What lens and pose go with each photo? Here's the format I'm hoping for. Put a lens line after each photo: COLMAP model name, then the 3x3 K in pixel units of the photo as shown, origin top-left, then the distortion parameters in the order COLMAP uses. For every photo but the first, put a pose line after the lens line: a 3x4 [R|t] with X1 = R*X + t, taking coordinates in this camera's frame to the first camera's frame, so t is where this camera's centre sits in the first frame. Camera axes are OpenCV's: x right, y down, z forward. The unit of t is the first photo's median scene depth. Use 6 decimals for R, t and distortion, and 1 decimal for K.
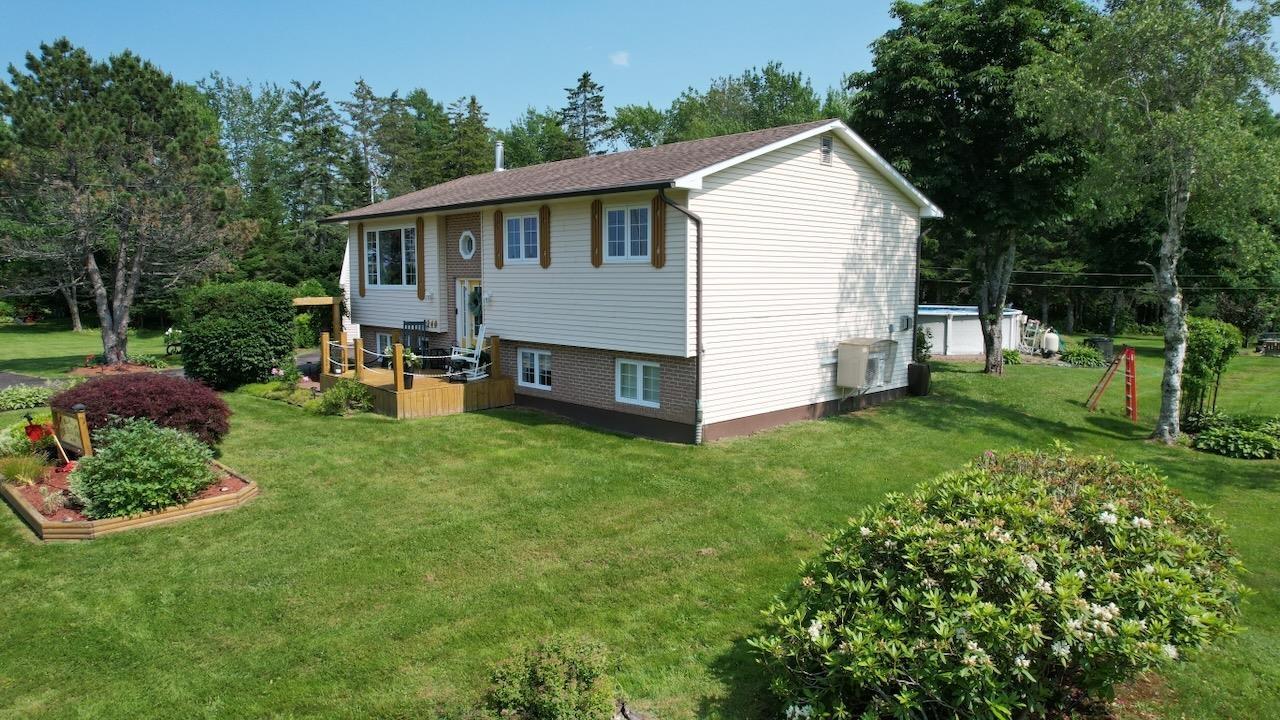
lens RADIAL K [[815.7, 0, 642.5], [0, 815.7, 358.0], [0, 0, 1]] dist [-0.086770, 0.087233]
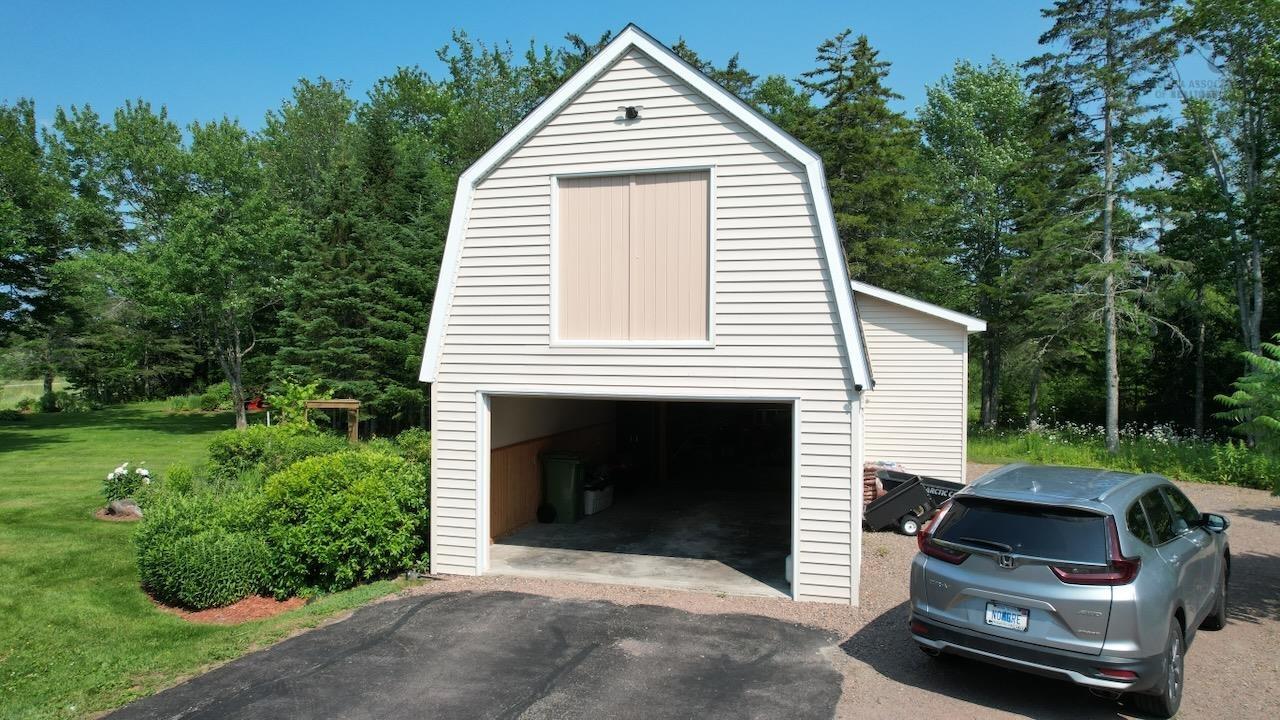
lens RADIAL K [[815.7, 0, 642.5], [0, 815.7, 358.0], [0, 0, 1]] dist [-0.086770, 0.087233]
pose [[0.905160, 0.009811, -0.424959, -0.360153], [-0.050728, 0.995082, -0.085077, -0.139252], [0.422034, 0.098566, 0.901206, 1.500018]]
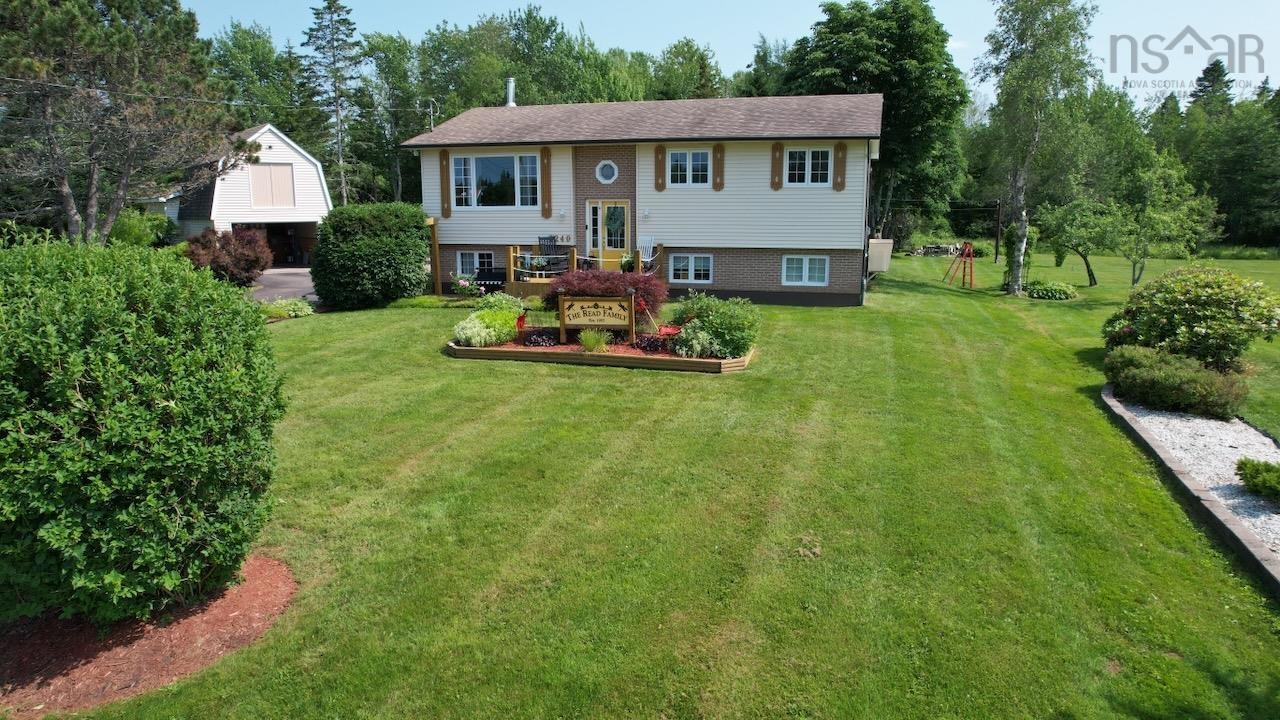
lens RADIAL K [[815.7, 0, 642.5], [0, 815.7, 358.0], [0, 0, 1]] dist [-0.086770, 0.087233]
pose [[0.871684, -0.093069, 0.481150, -0.751050], [0.053671, 0.994026, 0.095041, 0.025241], [-0.487121, -0.057022, 0.871471, -0.106333]]
